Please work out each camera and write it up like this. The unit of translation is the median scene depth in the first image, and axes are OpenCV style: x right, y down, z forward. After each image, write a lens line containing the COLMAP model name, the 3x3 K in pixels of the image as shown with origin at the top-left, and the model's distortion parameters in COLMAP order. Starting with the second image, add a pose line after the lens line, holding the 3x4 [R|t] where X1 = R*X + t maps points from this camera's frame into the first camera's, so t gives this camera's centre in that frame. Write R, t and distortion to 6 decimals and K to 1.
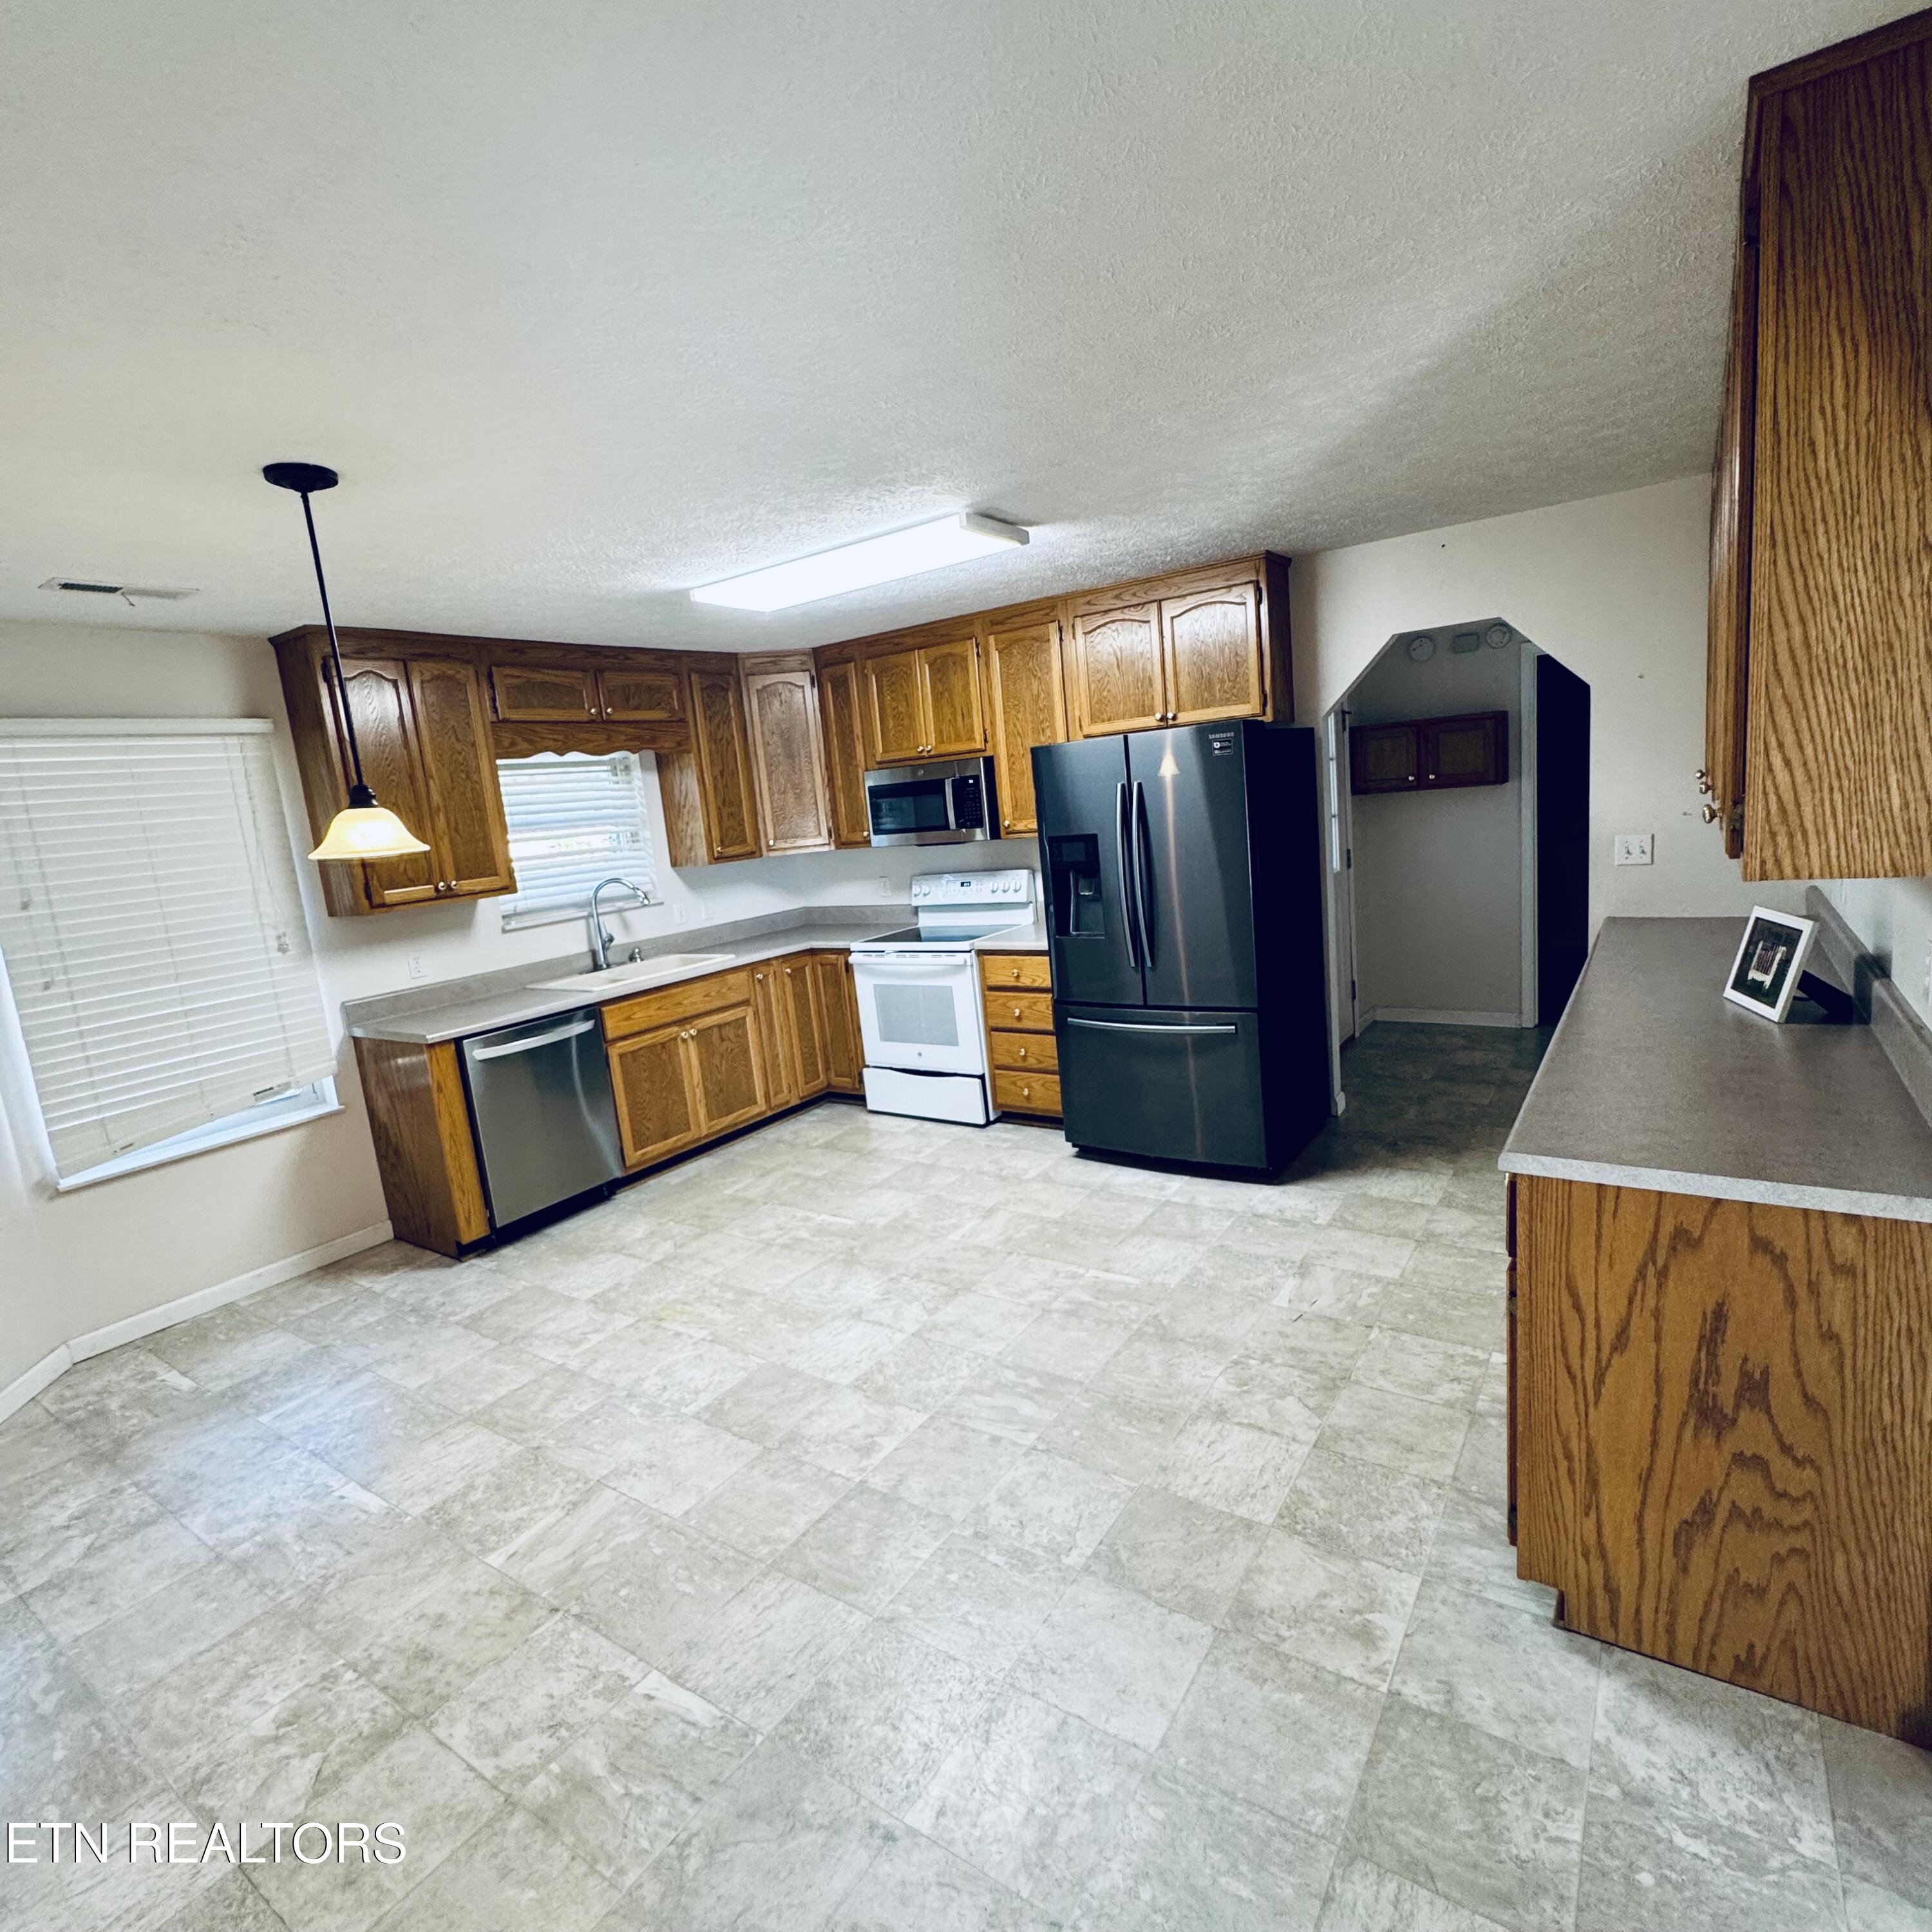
lens RADIAL K [[1041.4, 0, 963.8], [0, 1041.4, 962.4], [0, 0, 1]] dist [-0.001289, -0.000018]
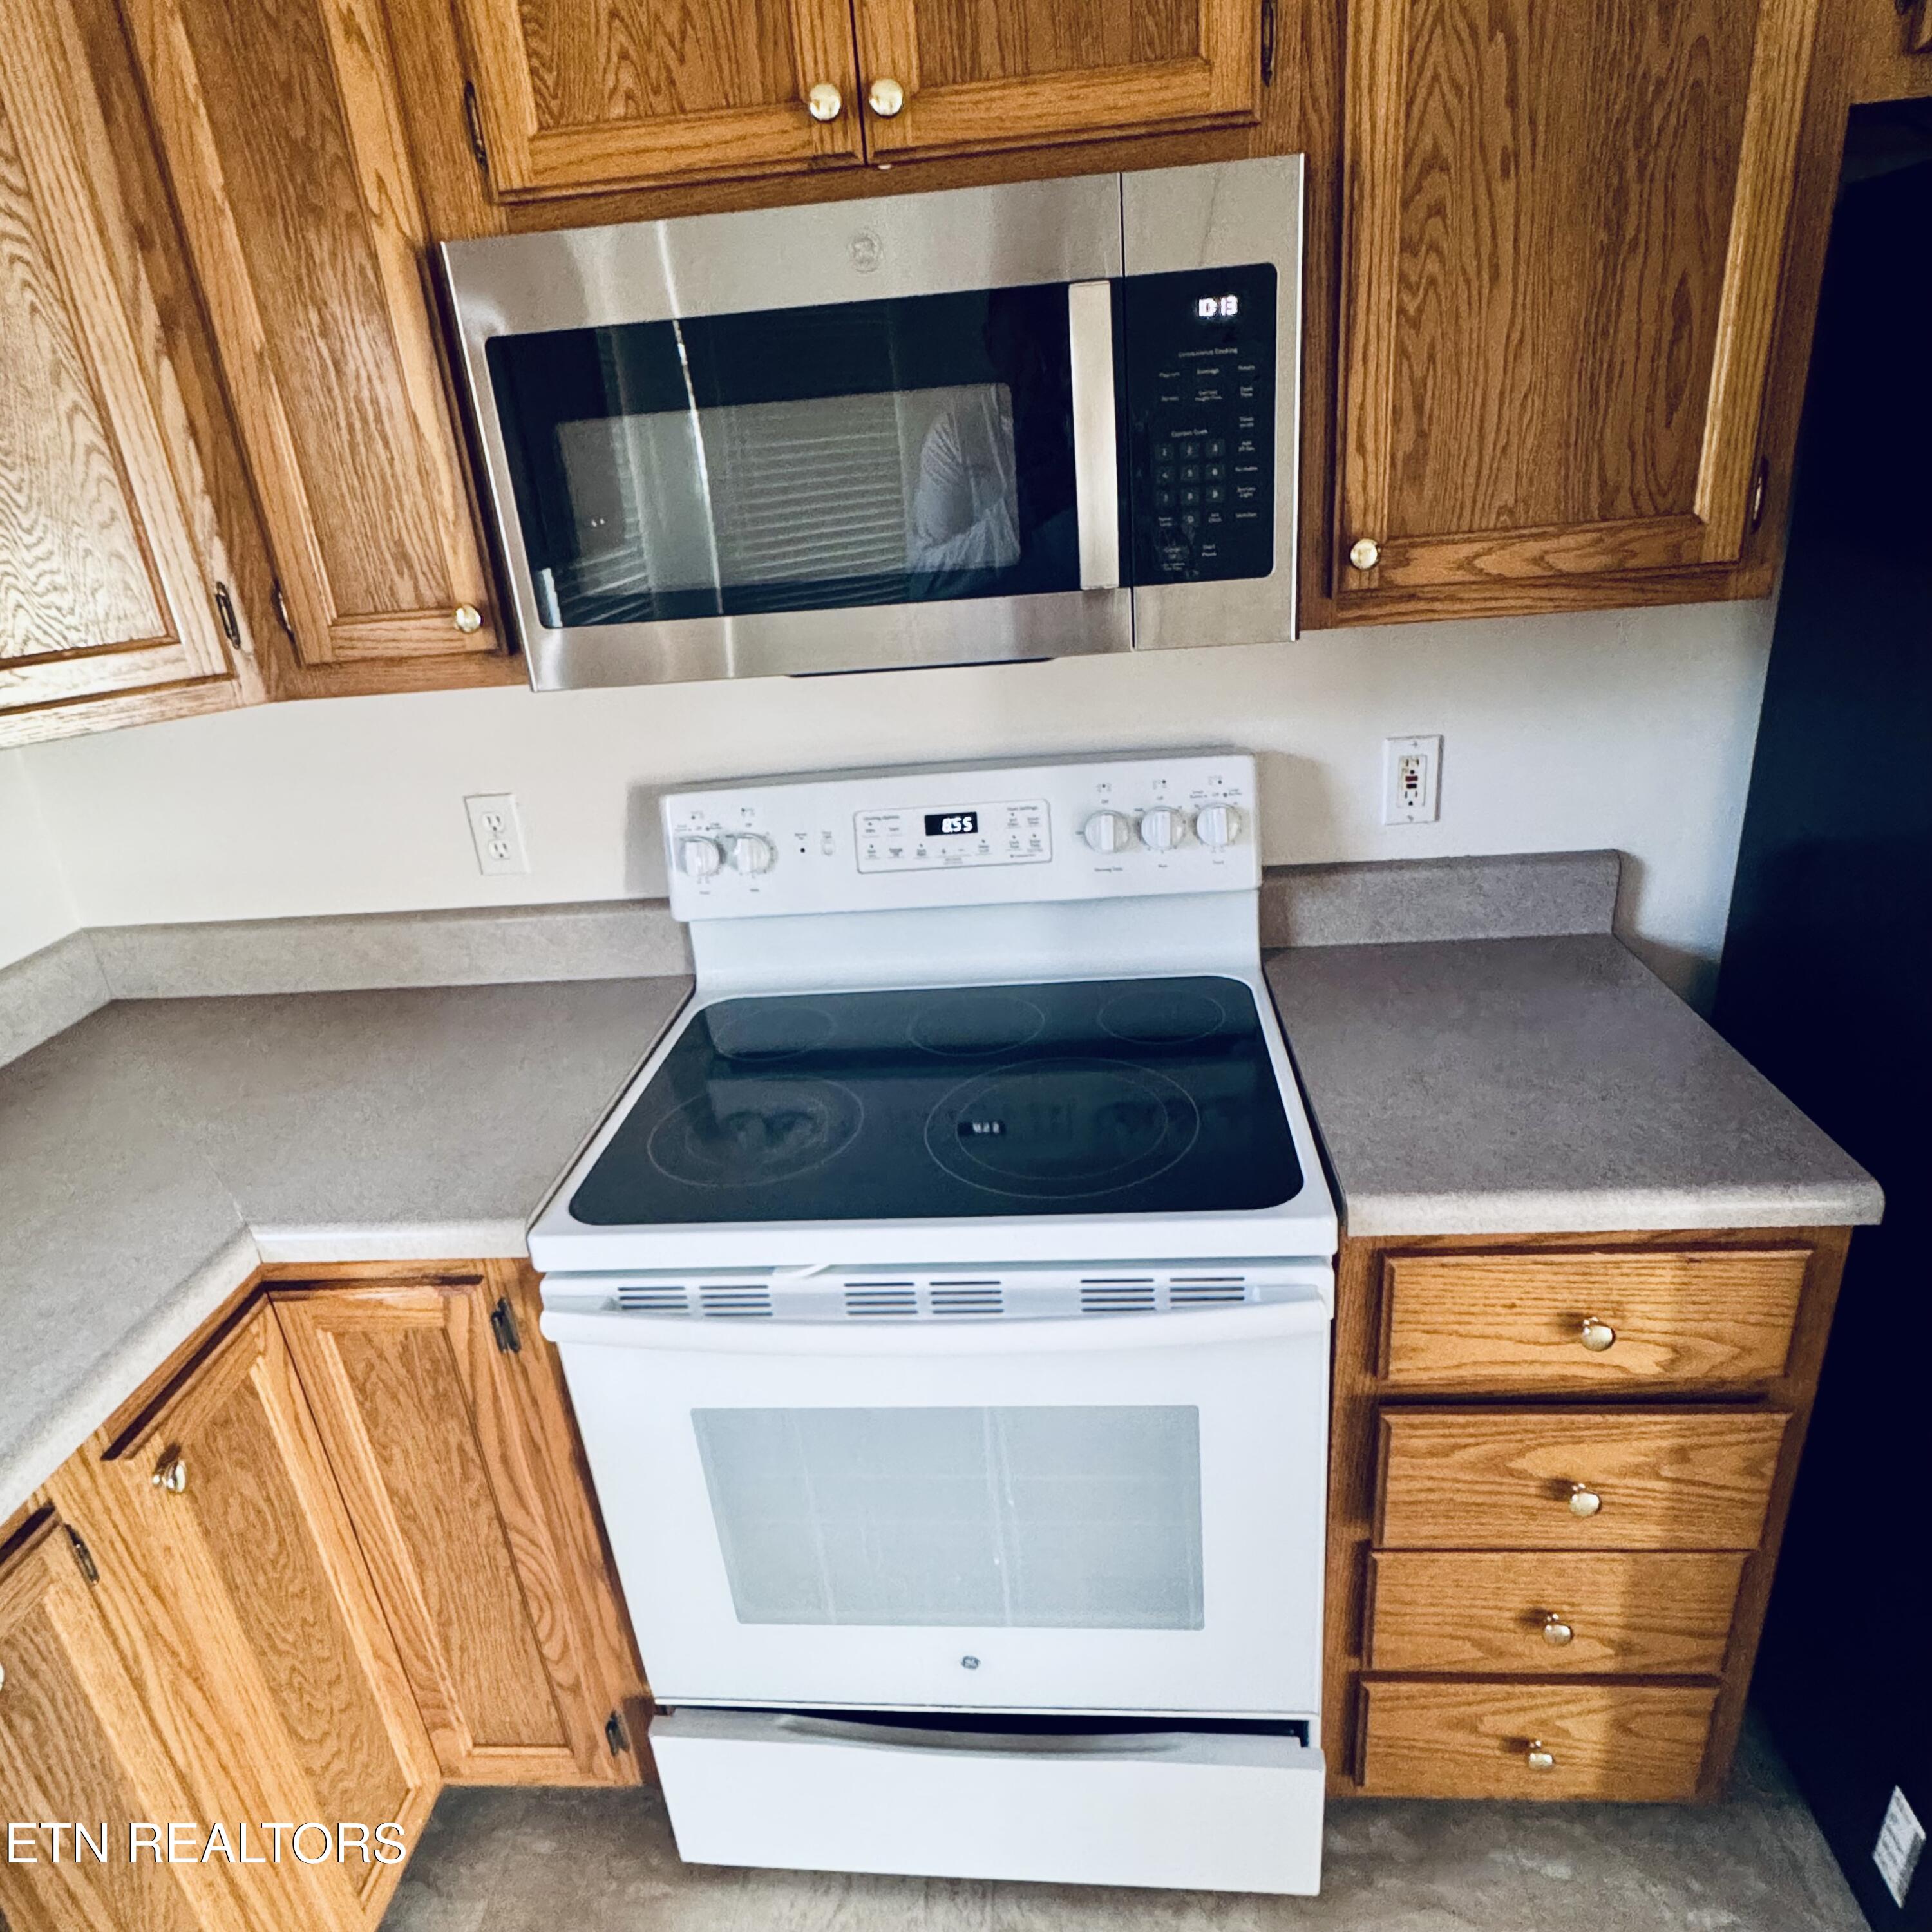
lens RADIAL K [[1272.4, 0, 966.6], [0, 1272.4, 963.6], [0, 0, 1]] dist [-0.007604, -0.000155]
pose [[0.865412, -0.168959, 0.471715, -0.147270], [0.079474, 0.975800, 0.203709, -0.111469], [-0.494718, -0.138803, 0.857897, 0.814216]]
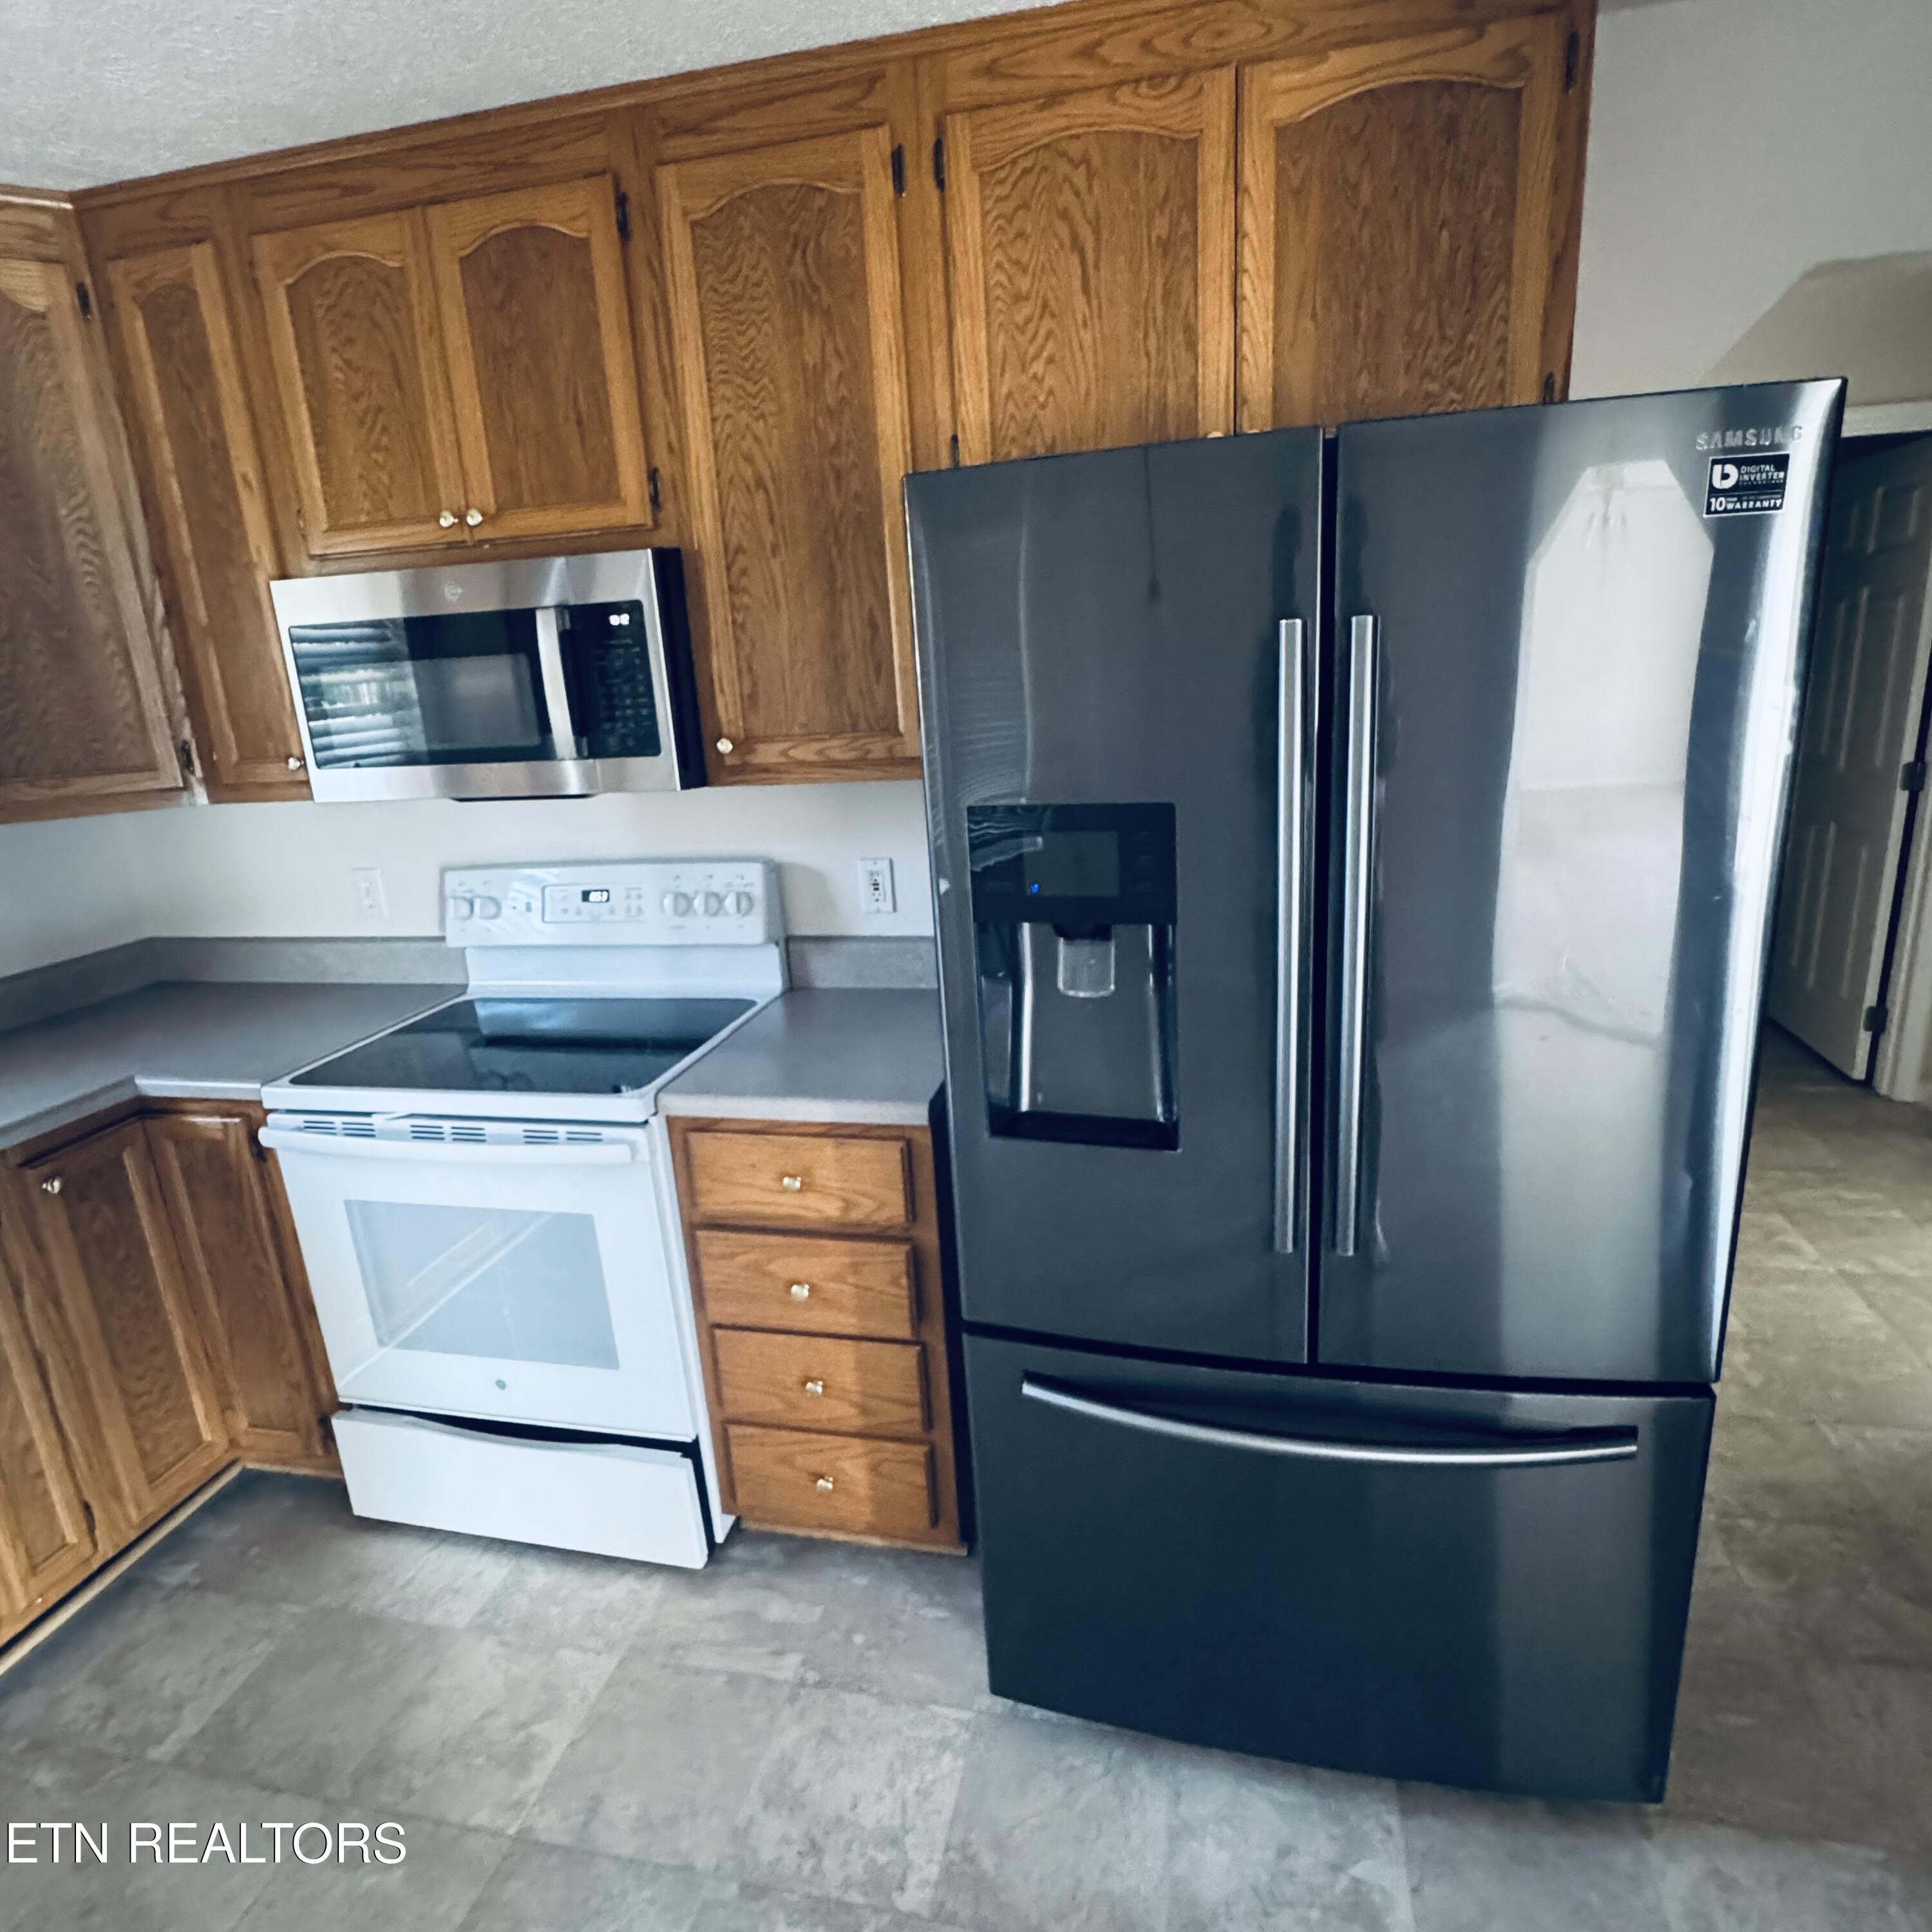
lens RADIAL K [[1140.6, 0, 967.9], [0, 1140.6, 964.0], [0, 0, 1]] dist [-0.015575, 0.005088]
pose [[0.927235, -0.056806, 0.370147, -0.030410], [0.029256, 0.996395, 0.079627, -0.086569], [-0.373336, -0.063003, 0.925554, 0.598473]]
